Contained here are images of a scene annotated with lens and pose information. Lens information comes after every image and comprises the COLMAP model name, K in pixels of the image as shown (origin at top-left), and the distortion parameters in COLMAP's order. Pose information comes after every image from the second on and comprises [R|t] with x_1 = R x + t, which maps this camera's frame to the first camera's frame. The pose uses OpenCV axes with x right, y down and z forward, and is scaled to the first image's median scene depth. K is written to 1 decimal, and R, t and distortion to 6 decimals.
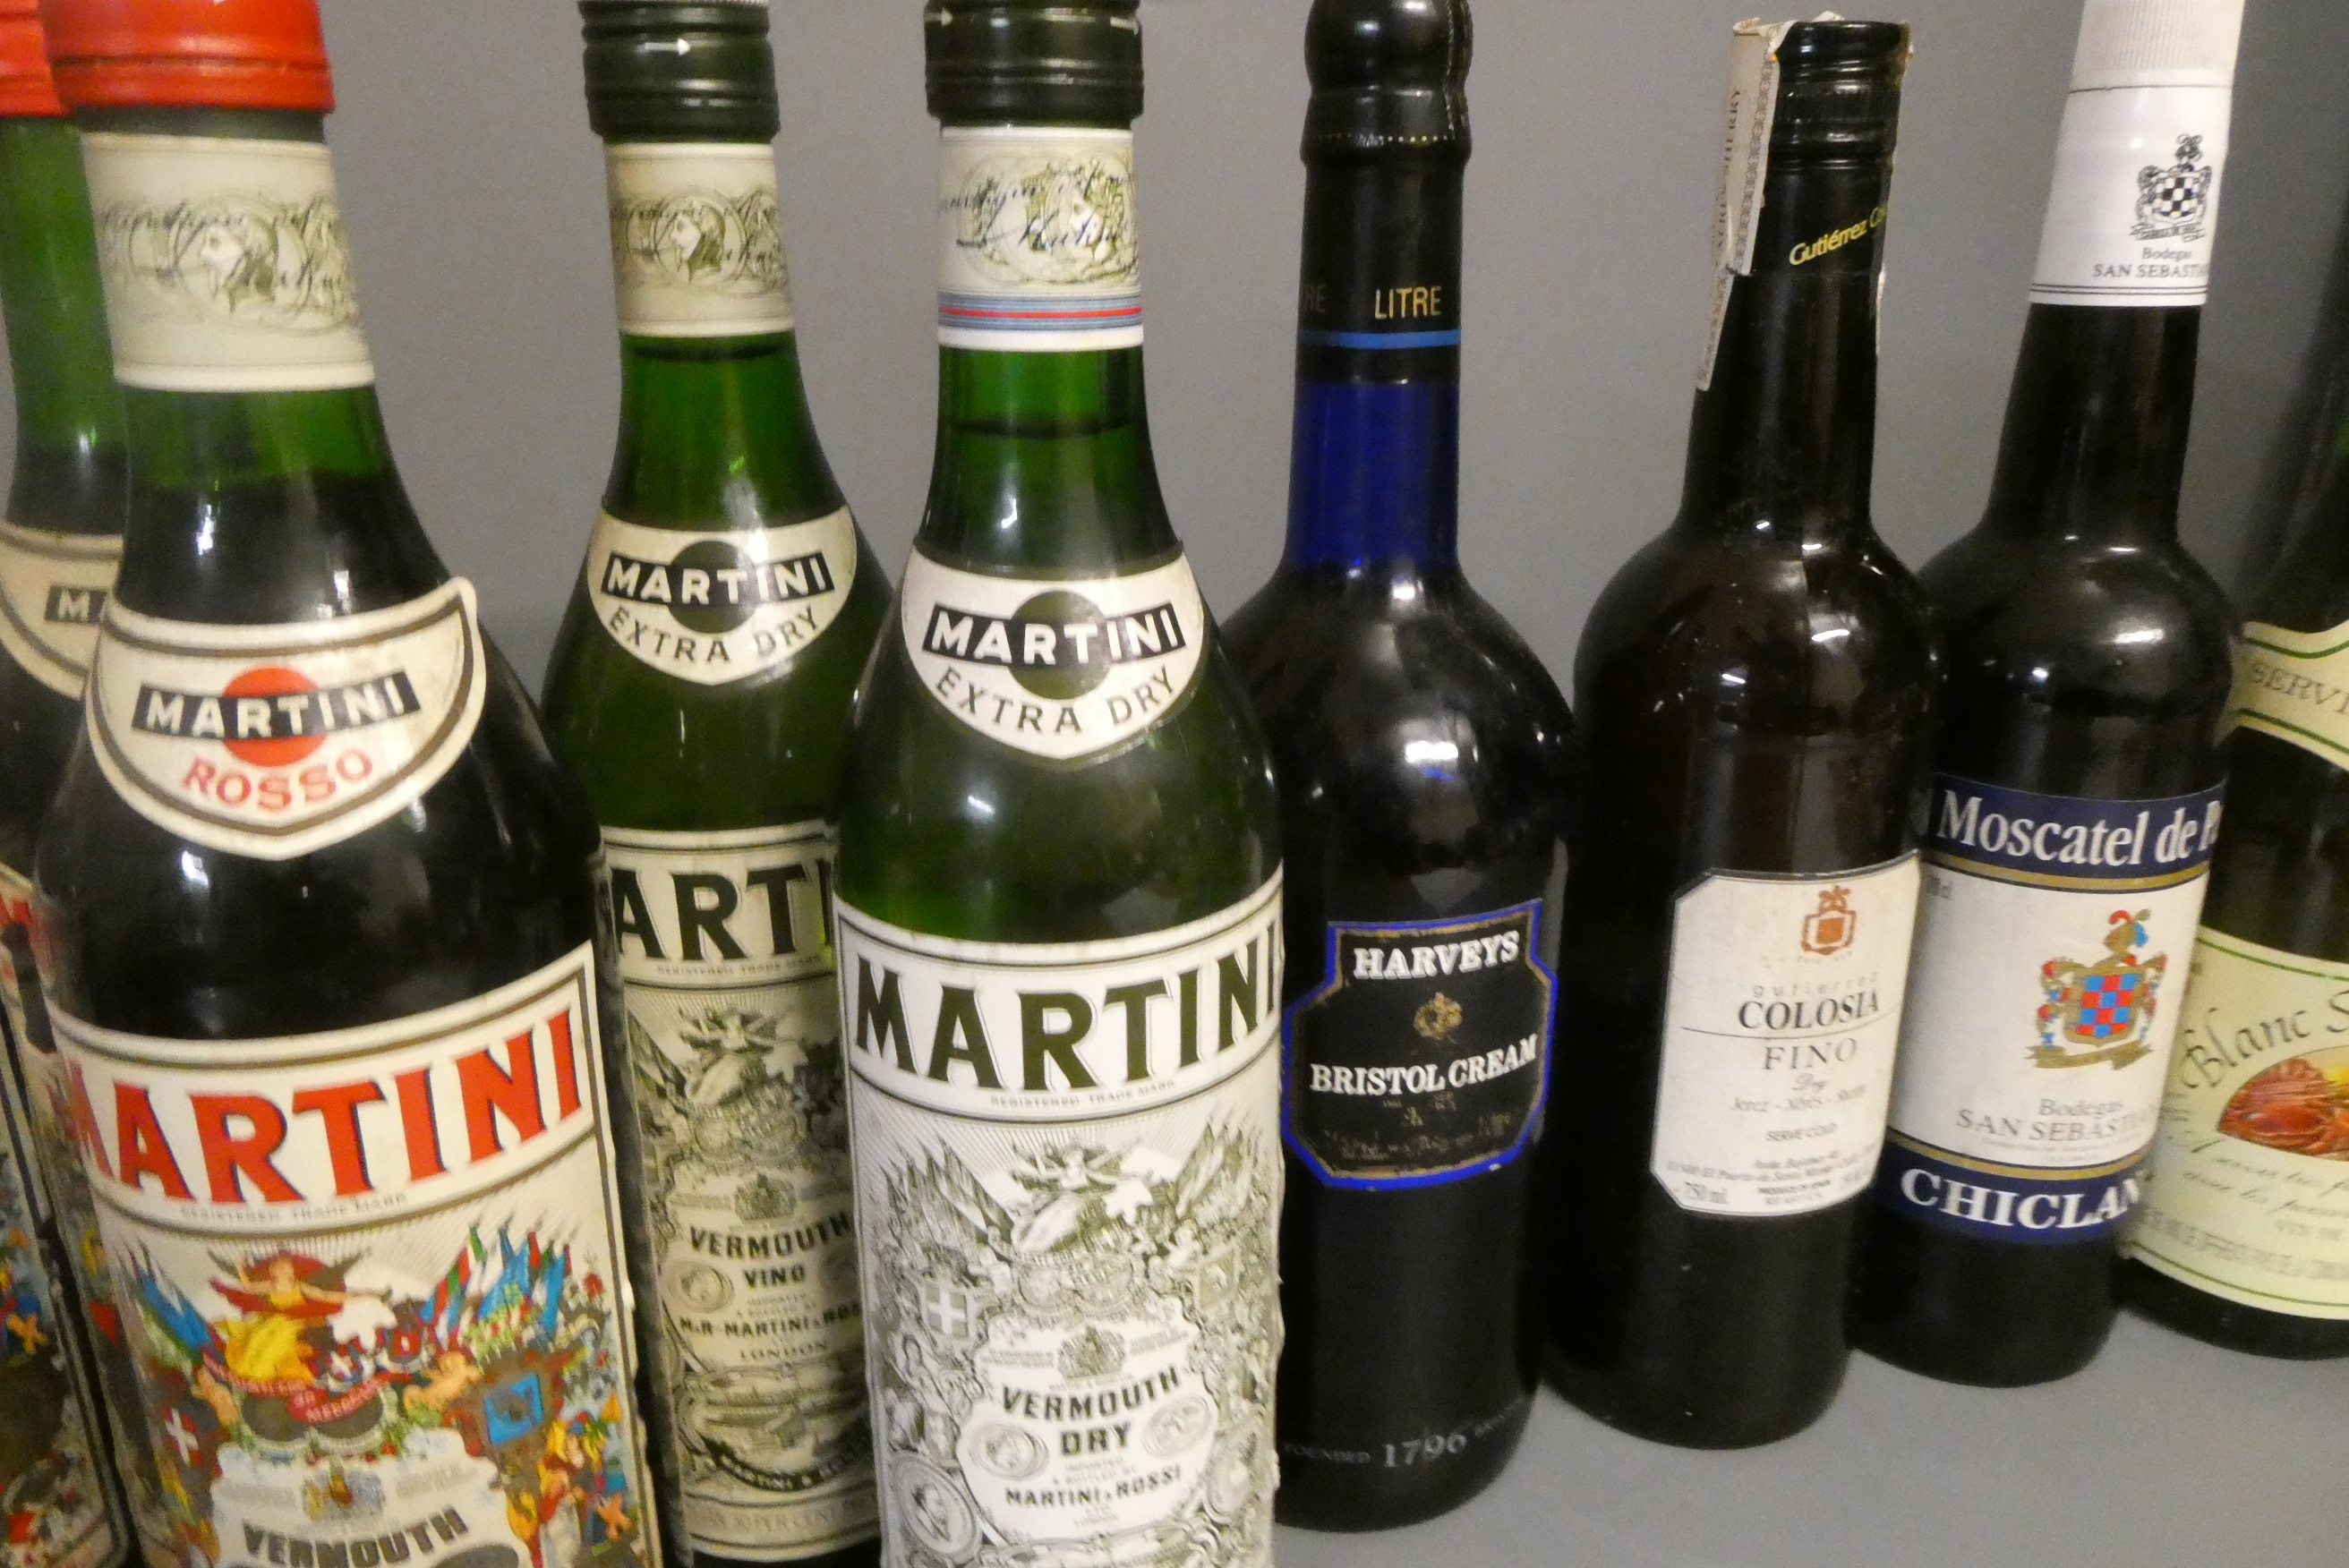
lens RADIAL K [[1713.6, 0, 1211.6], [0, 1713.6, 786.7], [0, 0, 1]] dist [0.002041, 0.004621]
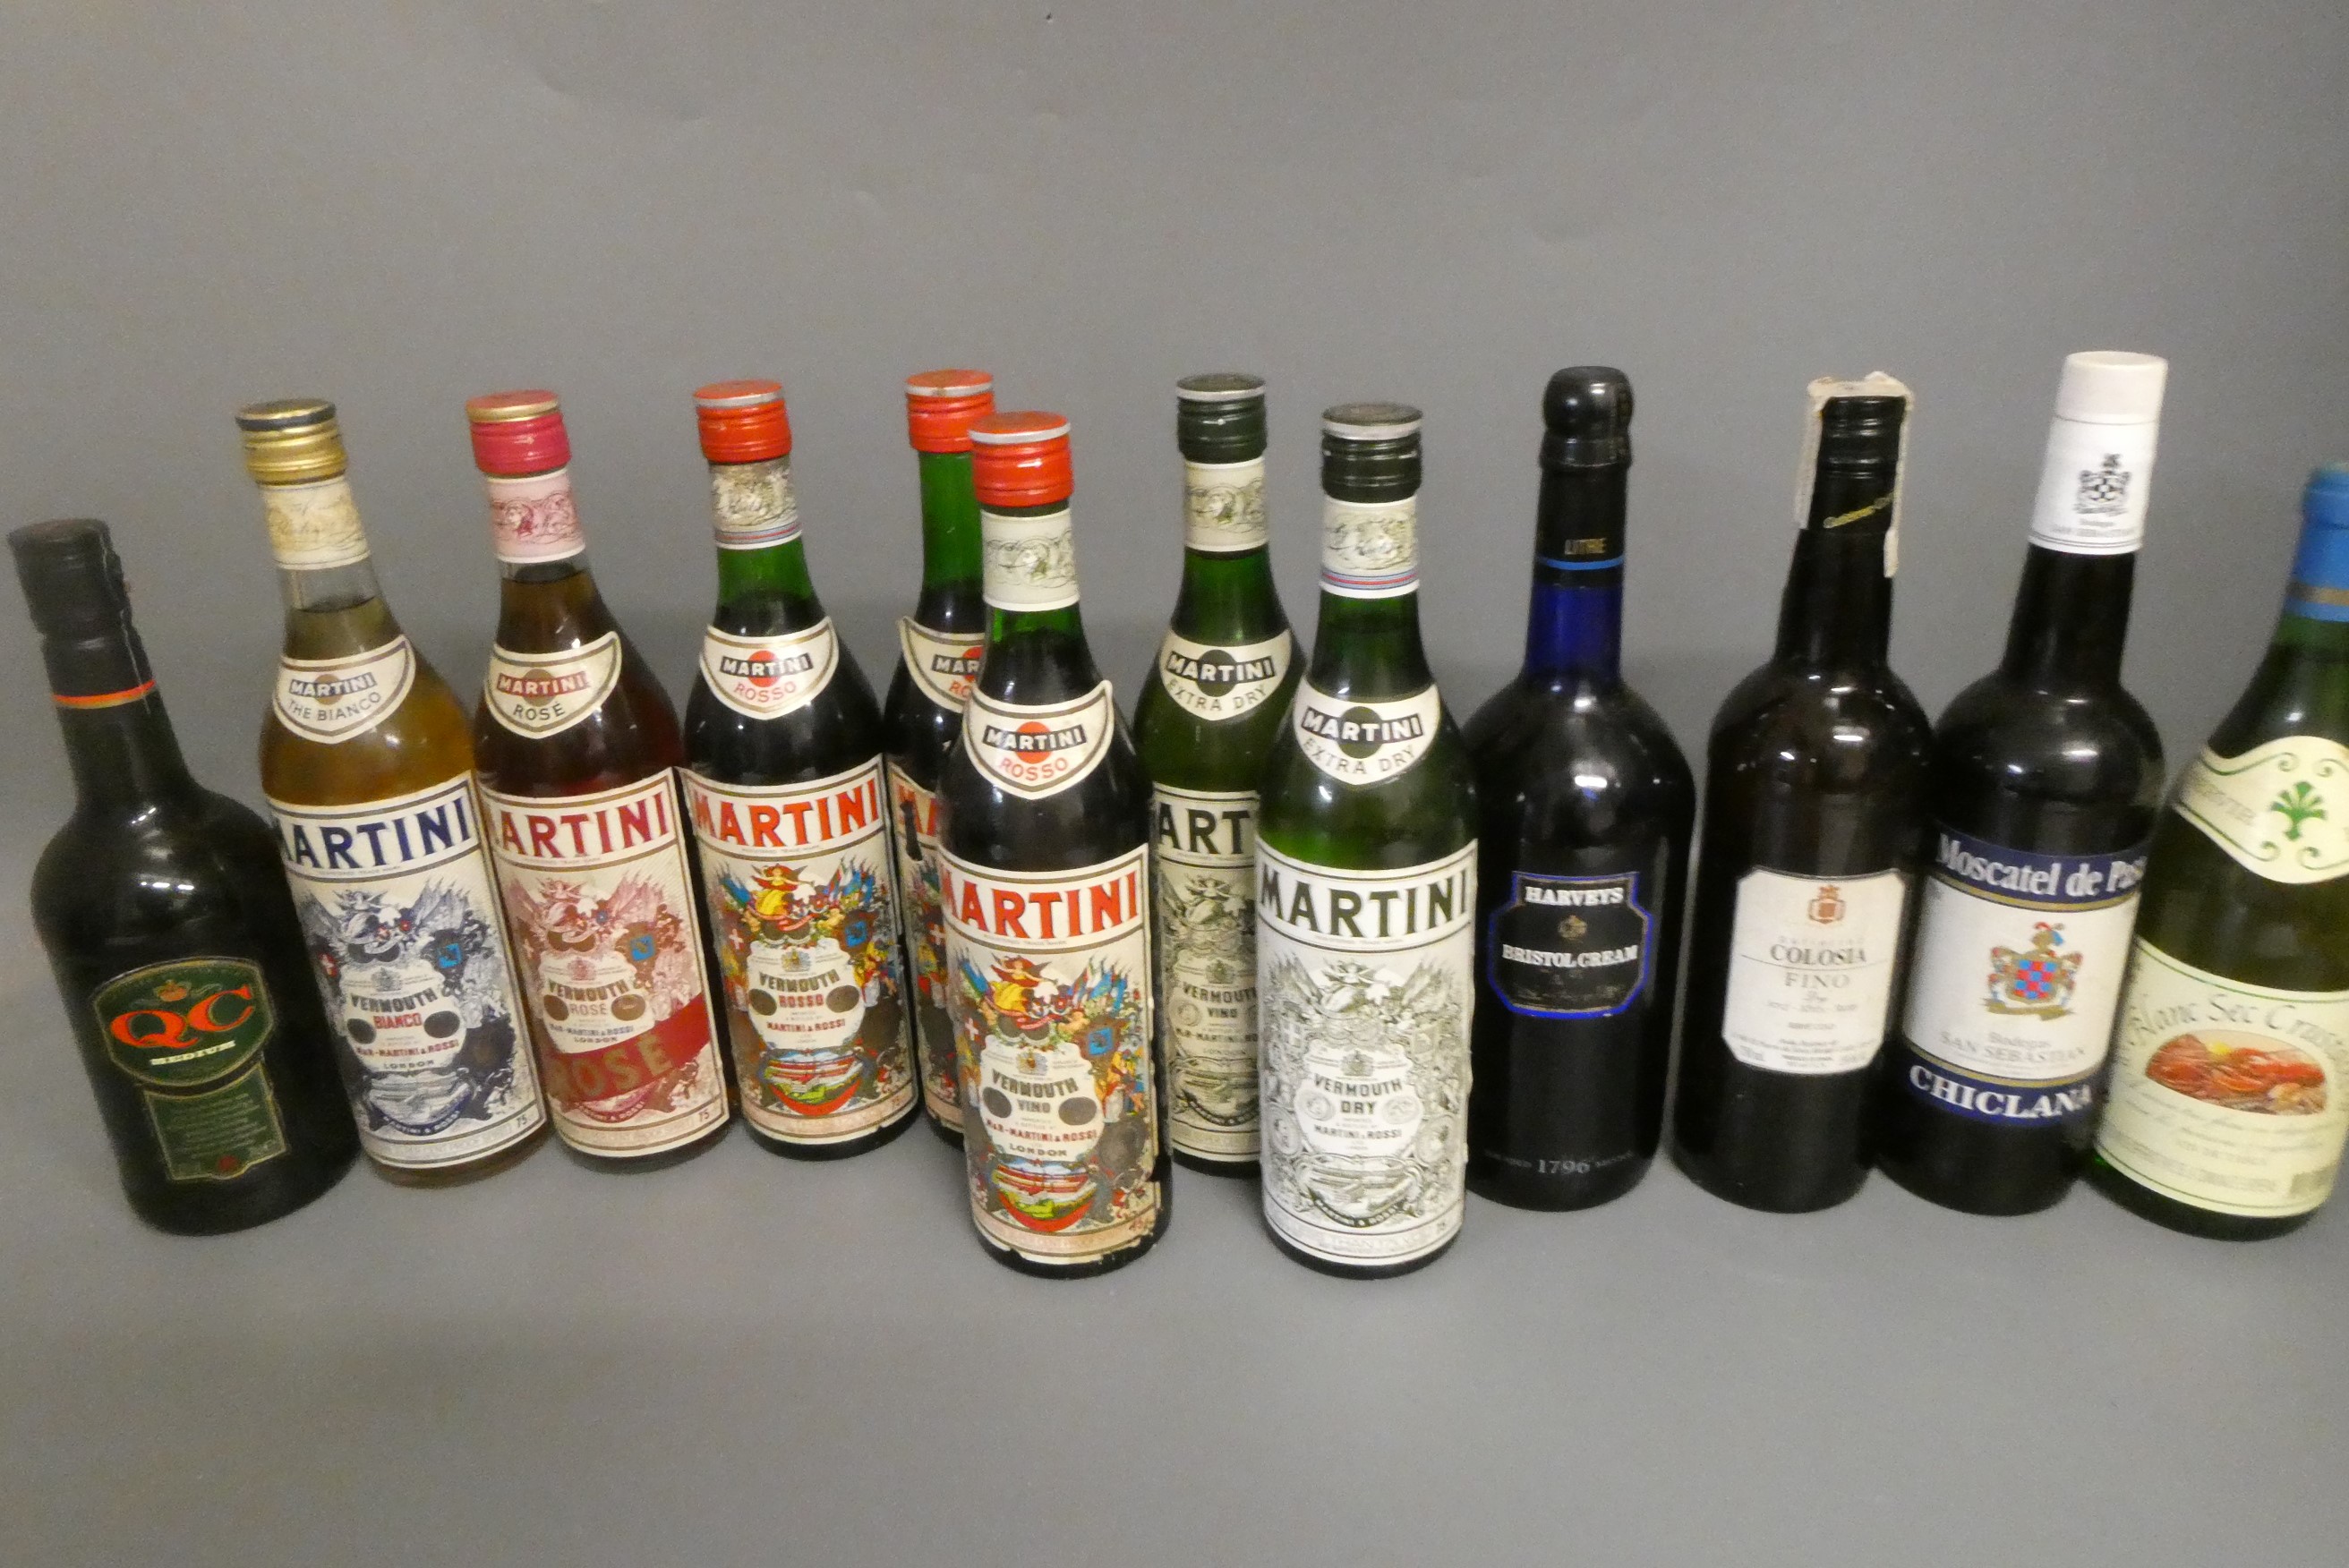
lens RADIAL K [[1691.6, 0, 1174.5], [0, 1691.6, 784.0], [0, 0, 1]] dist [0.072424, -0.002091]
pose [[0.938271, 0.104176, -0.329840, 0.341547], [-0.077939, 0.992720, 0.091833, -0.166544], [0.337005, -0.060457, 0.939560, -0.922181]]
